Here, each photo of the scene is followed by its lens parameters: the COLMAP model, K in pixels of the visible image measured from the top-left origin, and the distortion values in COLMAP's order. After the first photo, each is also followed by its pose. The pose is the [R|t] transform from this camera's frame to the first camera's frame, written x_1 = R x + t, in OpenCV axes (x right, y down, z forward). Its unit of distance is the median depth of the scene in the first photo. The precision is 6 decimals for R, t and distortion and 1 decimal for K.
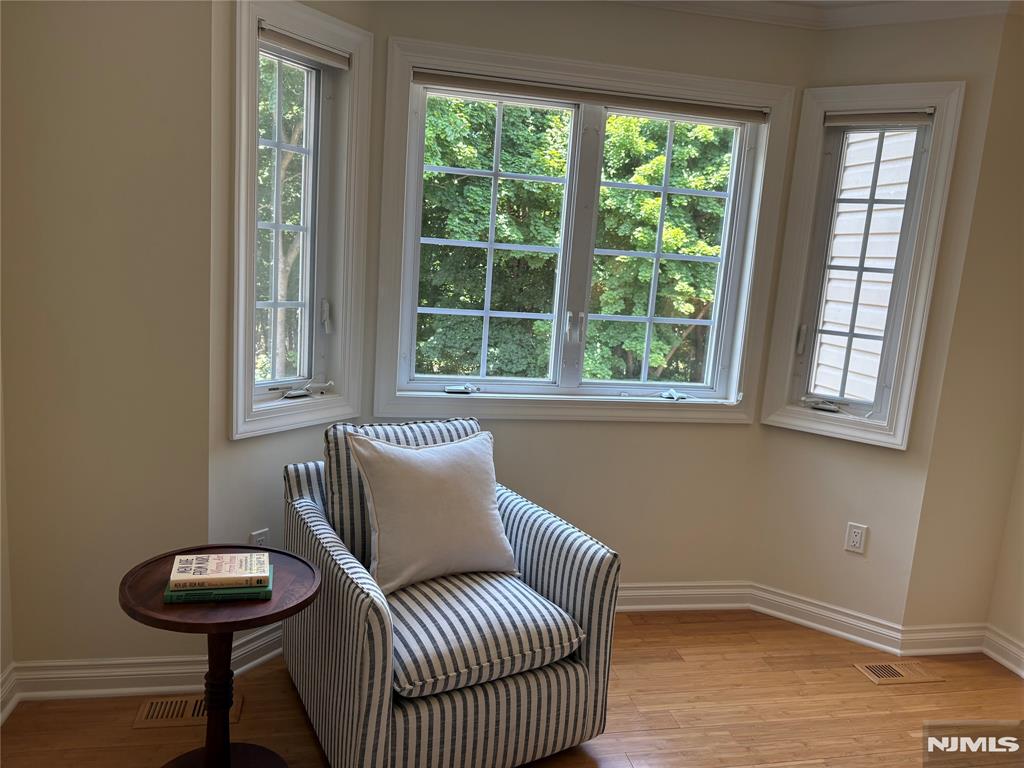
lens RADIAL K [[771.1, 0, 506.8], [0, 771.1, 387.2], [0, 0, 1]] dist [0.032252, -0.020907]
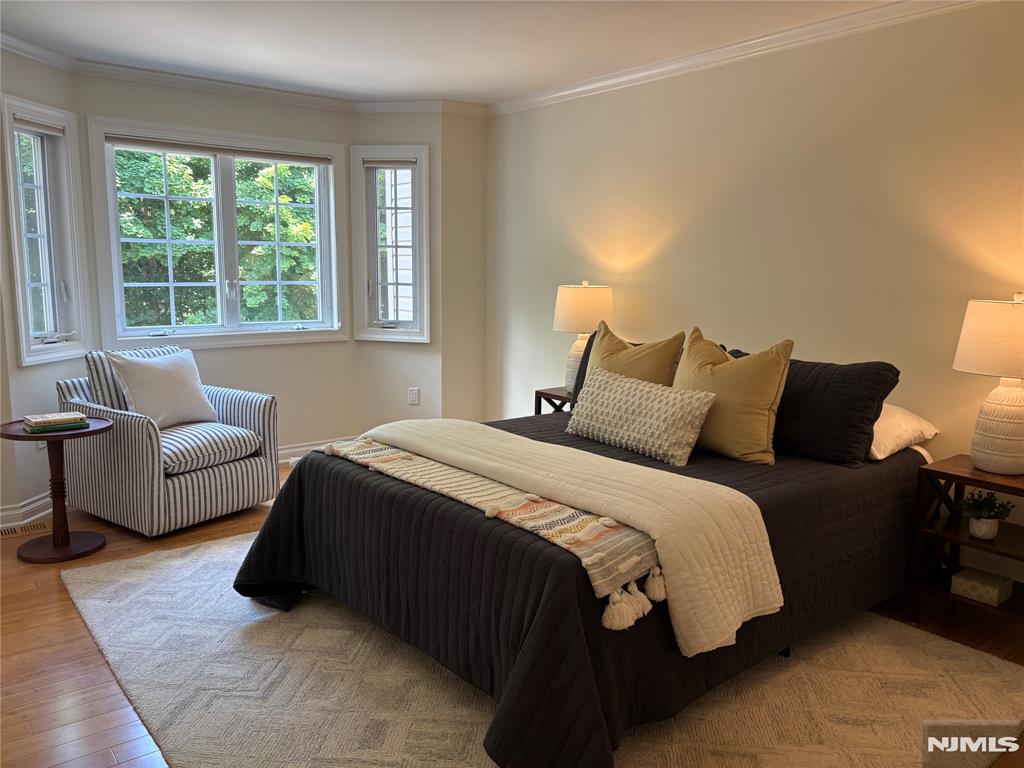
lens RADIAL K [[771.1, 0, 513.7], [0, 771.1, 391.6], [0, 0, 1]] dist [0.032252, -0.020907]
pose [[0.894861, -0.128764, 0.427368, -0.109535], [0.122754, 0.991560, 0.041720, 0.146021], [-0.429133, 0.015127, 0.903115, -0.754820]]
